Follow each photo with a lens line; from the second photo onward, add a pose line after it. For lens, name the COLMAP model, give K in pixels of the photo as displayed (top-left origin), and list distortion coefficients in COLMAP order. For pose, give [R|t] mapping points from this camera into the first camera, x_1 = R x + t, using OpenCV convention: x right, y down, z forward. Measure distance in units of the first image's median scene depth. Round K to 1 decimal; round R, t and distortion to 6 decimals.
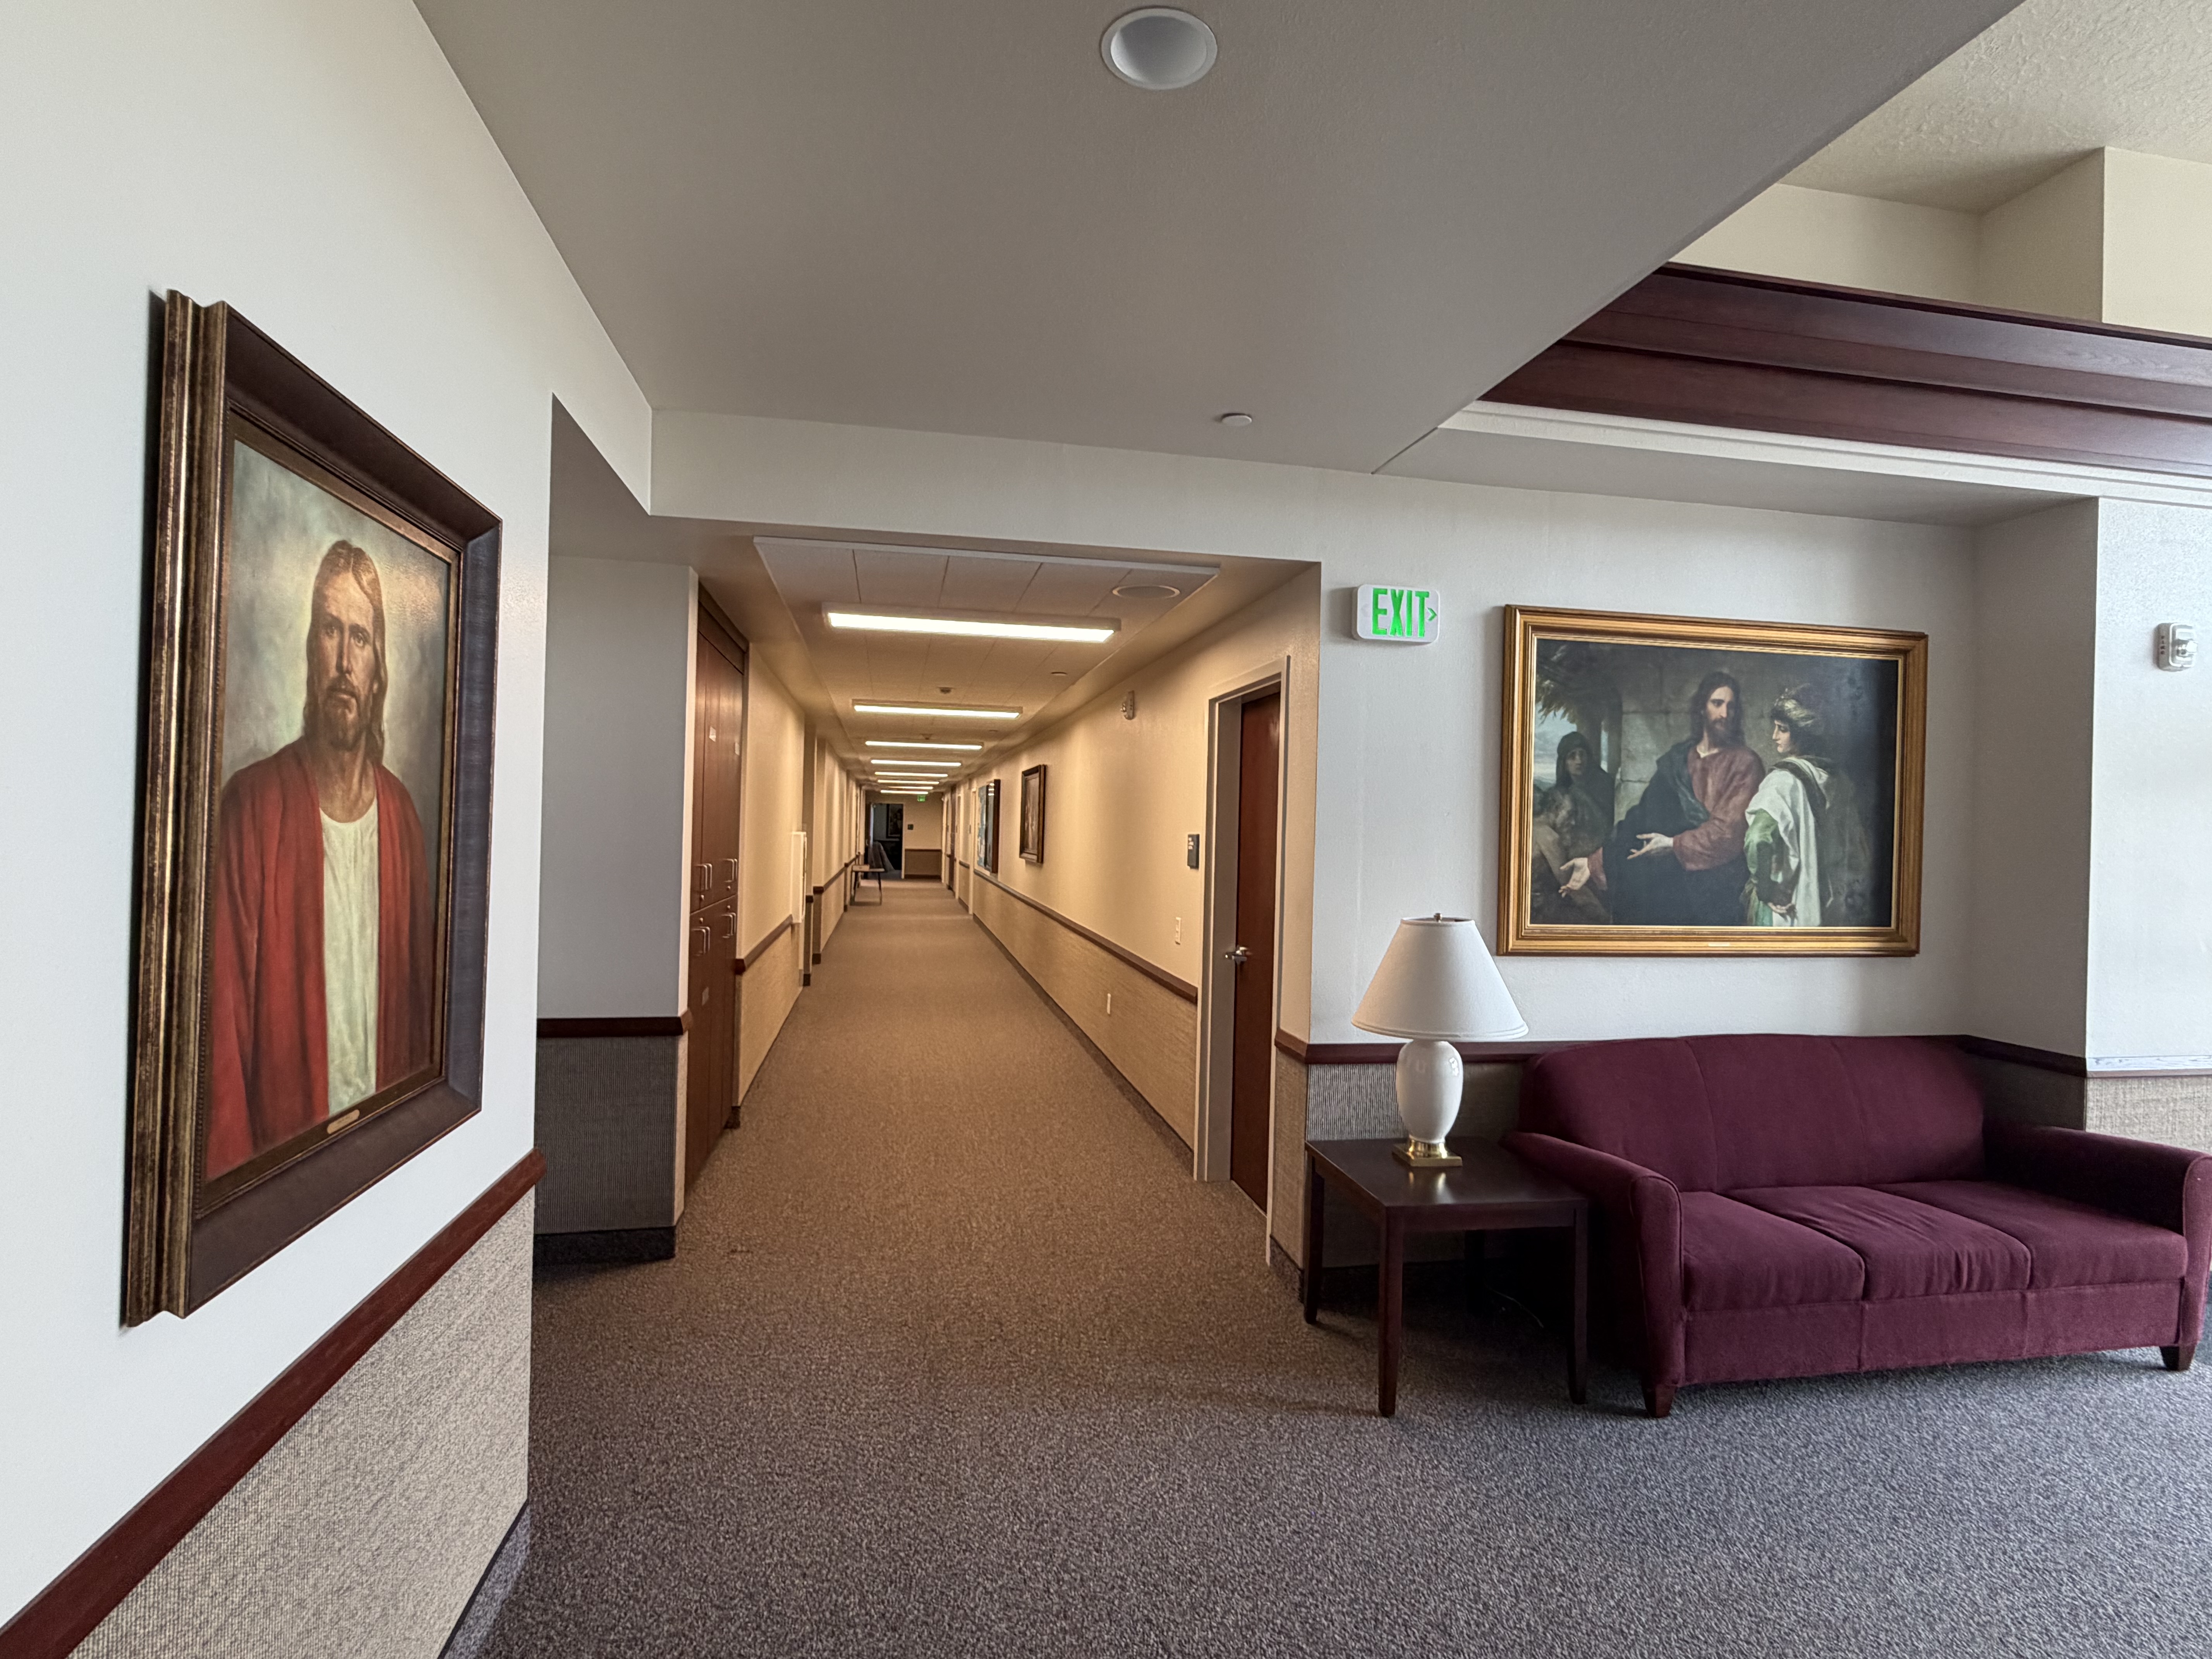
lens RADIAL K [[1096.6, 0, 1105.7], [0, 1096.6, 821.6], [0, 0, 1]] dist [-0.000225, 0.000134]
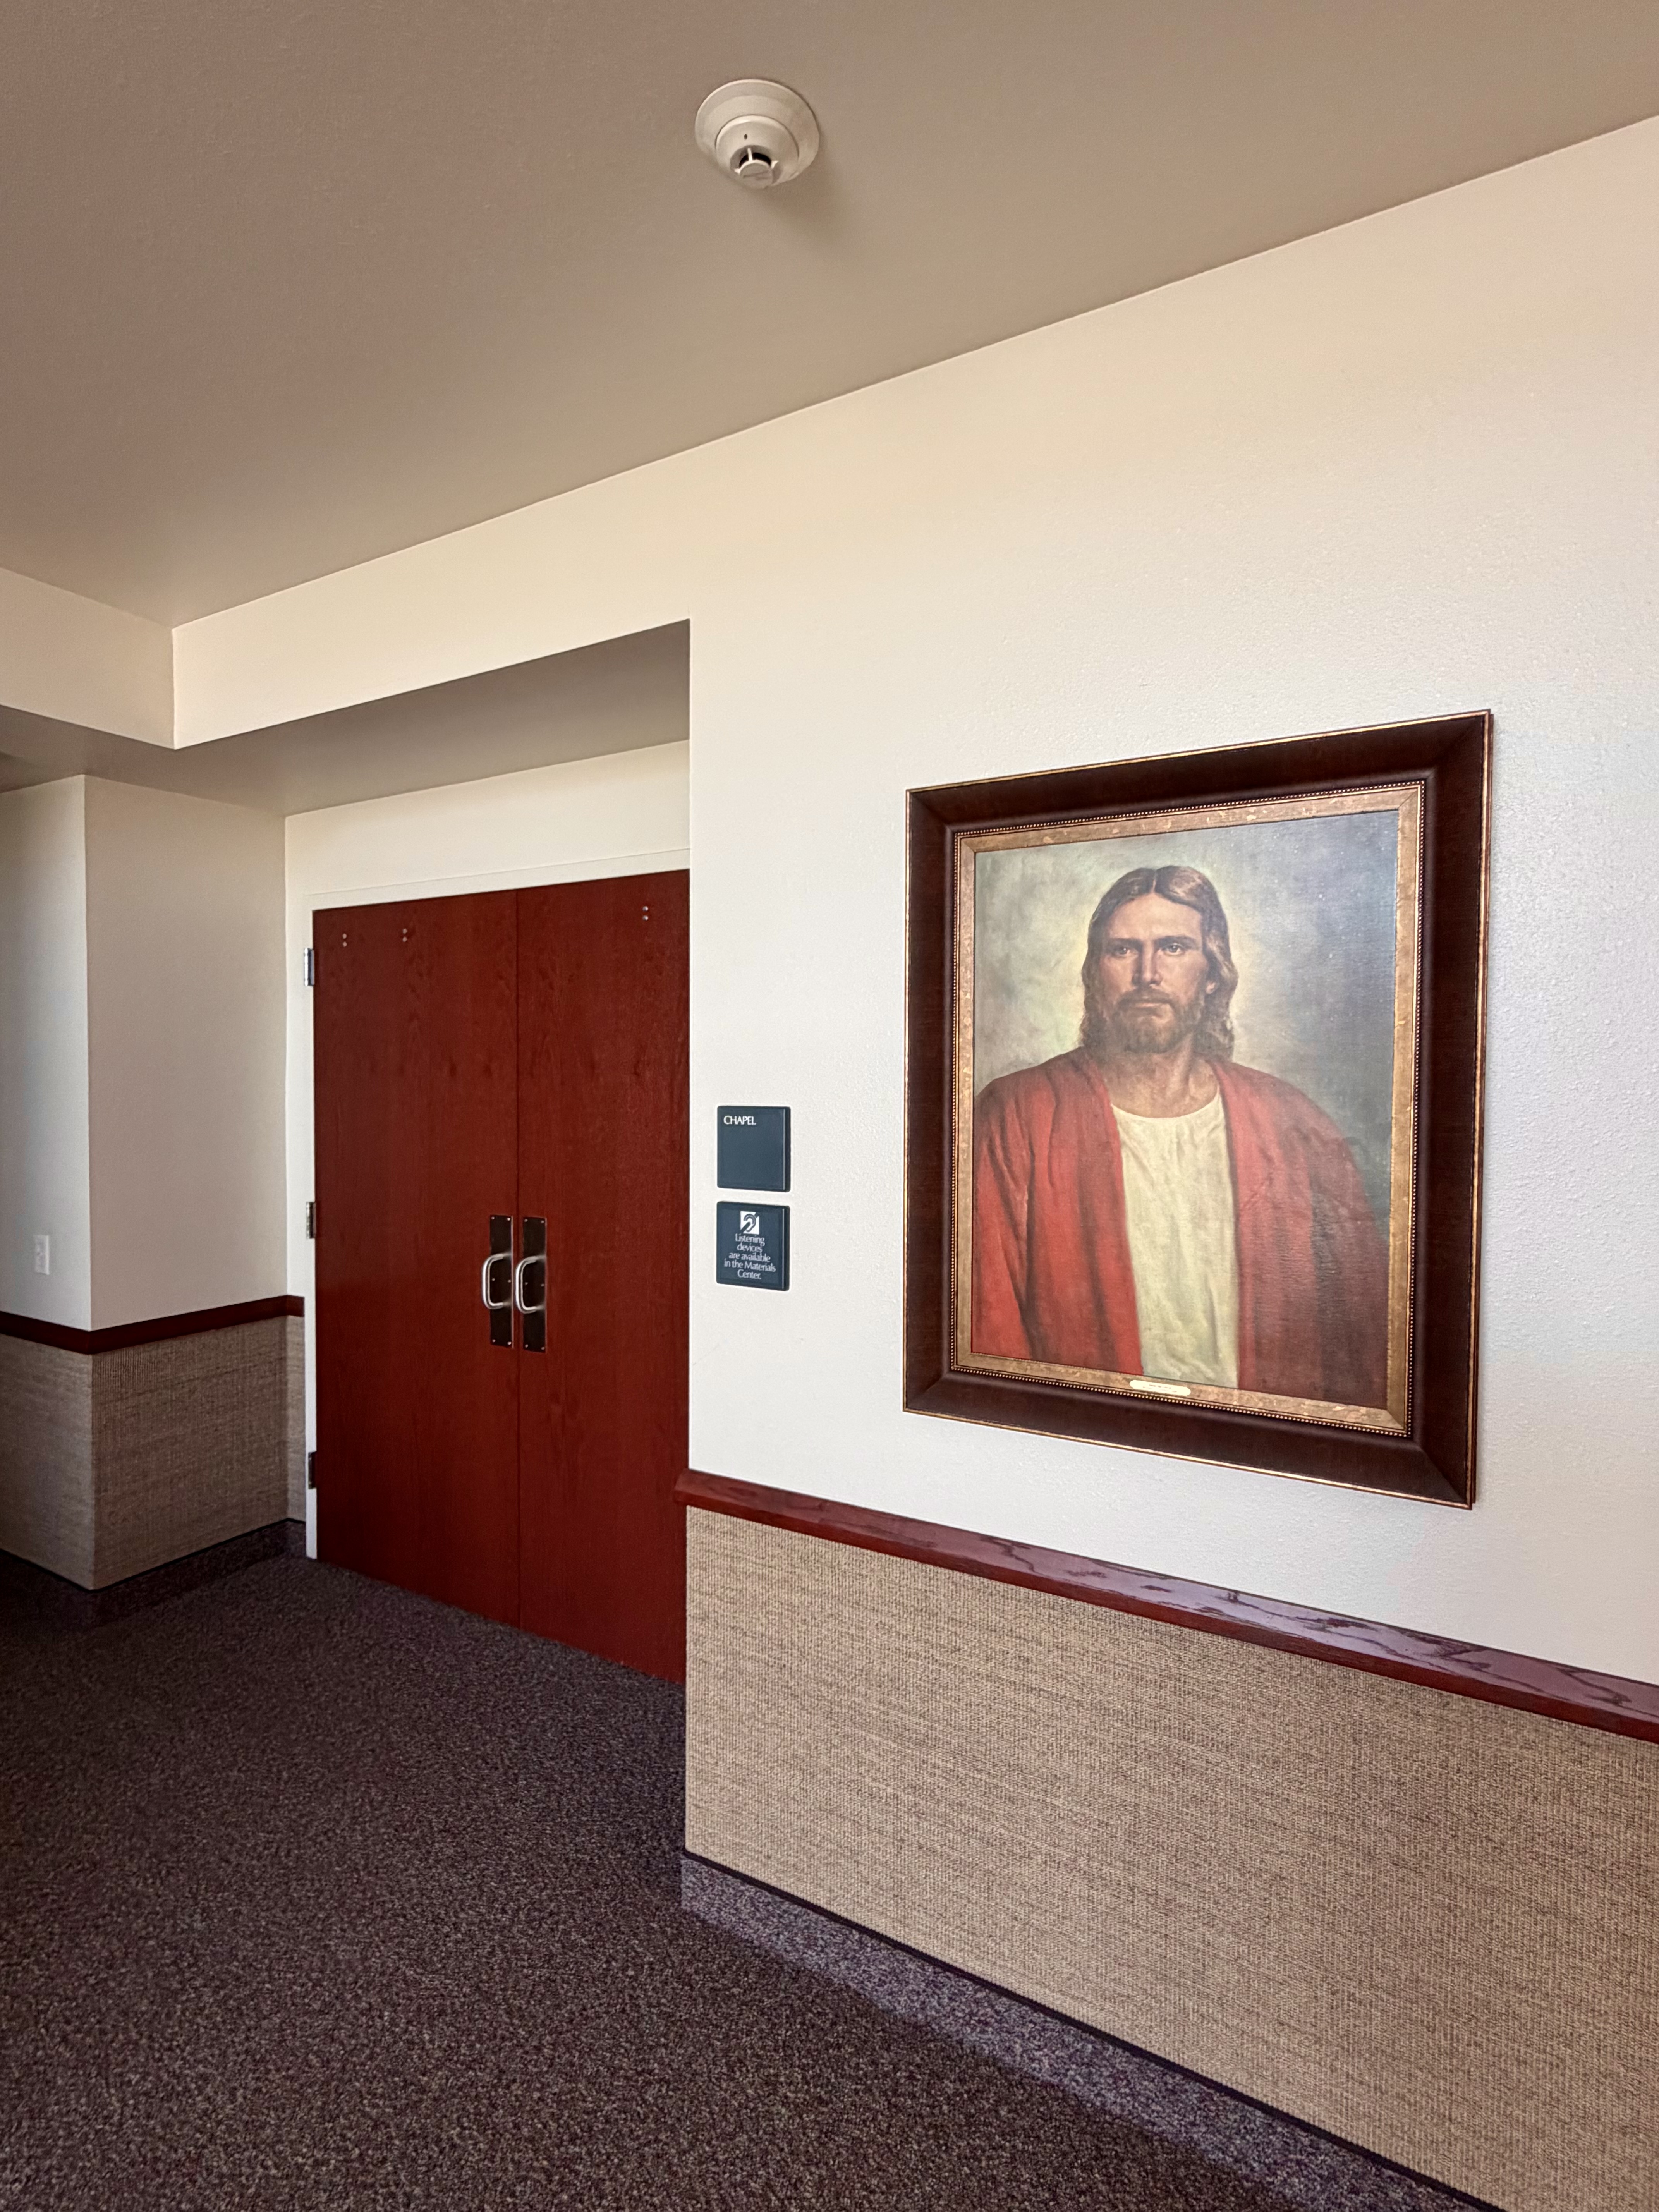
lens RADIAL K [[1096.6, 0, 829.5], [0, 1096.6, 1106.0], [0, 0, 1]] dist [-0.000225, 0.000134]
pose [[-0.652343, -0.007385, -0.757888, 0.138462], [-0.017021, 0.999843, 0.004909, -0.004145], [0.757733, 0.016102, -0.652366, 0.559710]]
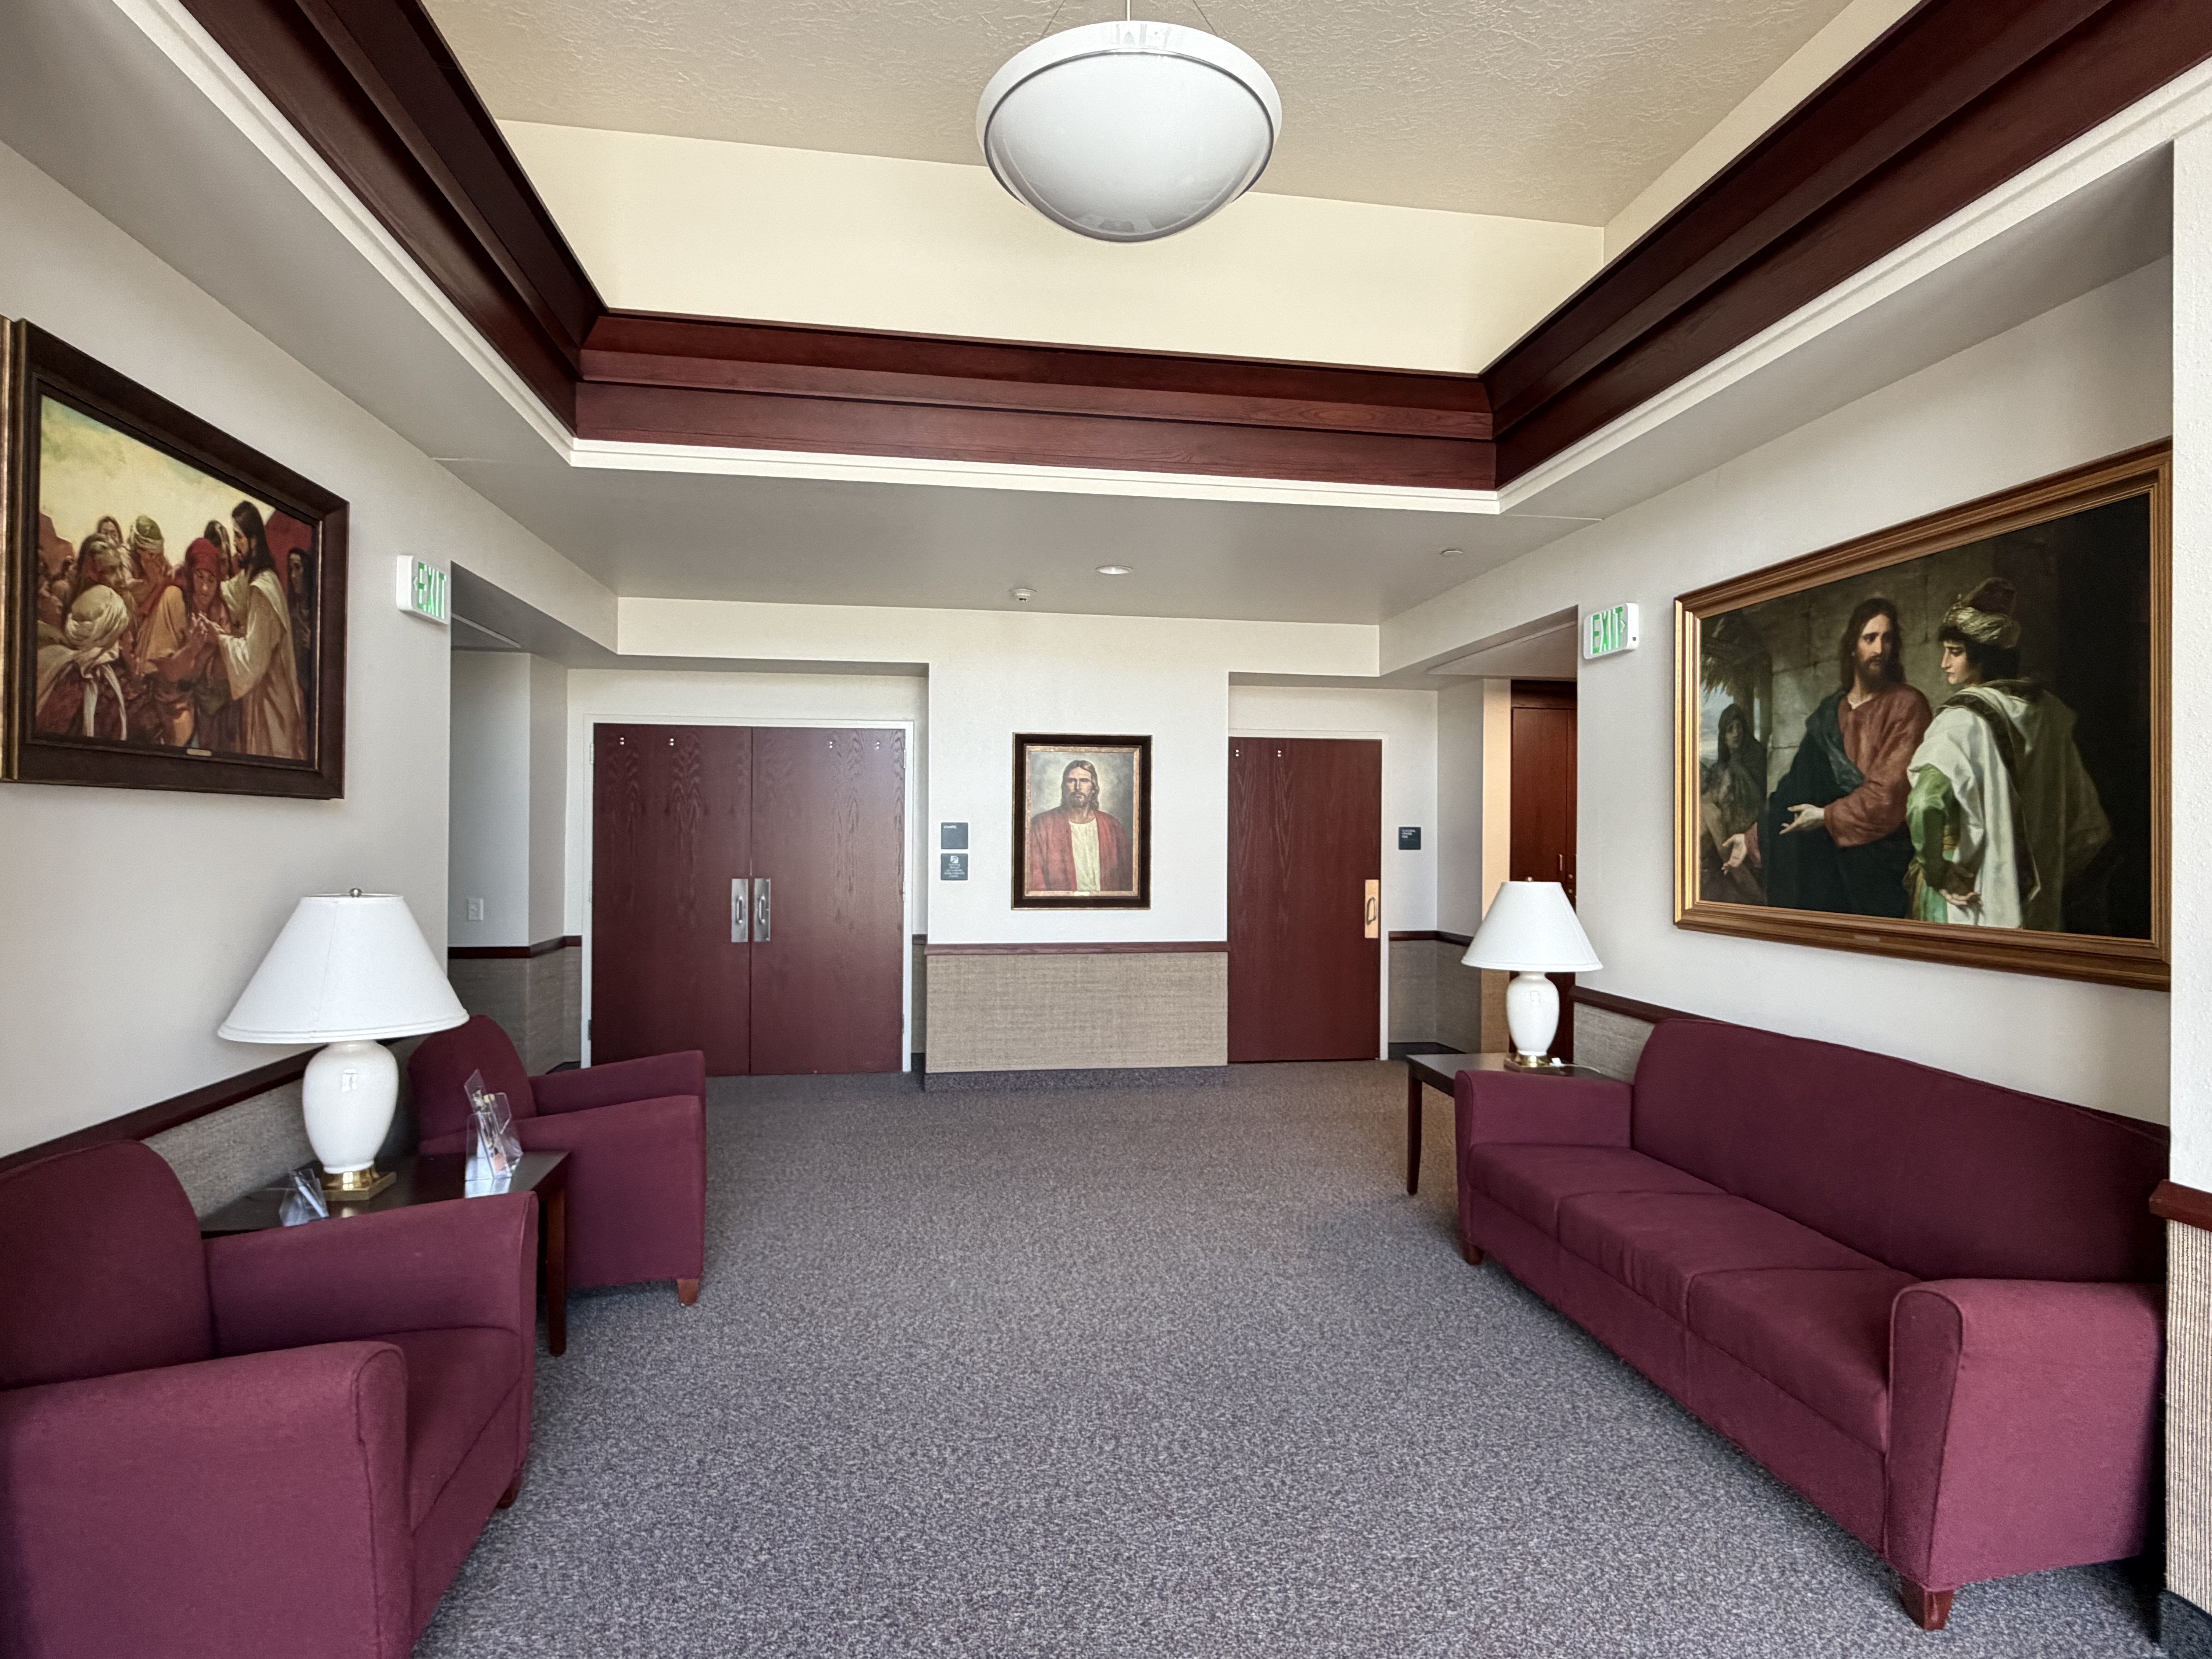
lens RADIAL K [[1096.6, 0, 1105.7], [0, 1096.6, 821.6], [0, 0, 1]] dist [-0.000225, 0.000134]
pose [[-0.031097, -0.036028, -0.998867, 1.385478], [-0.000376, 0.999350, -0.036034, 0.055970], [0.999516, -0.000745, -0.031091, 0.469296]]
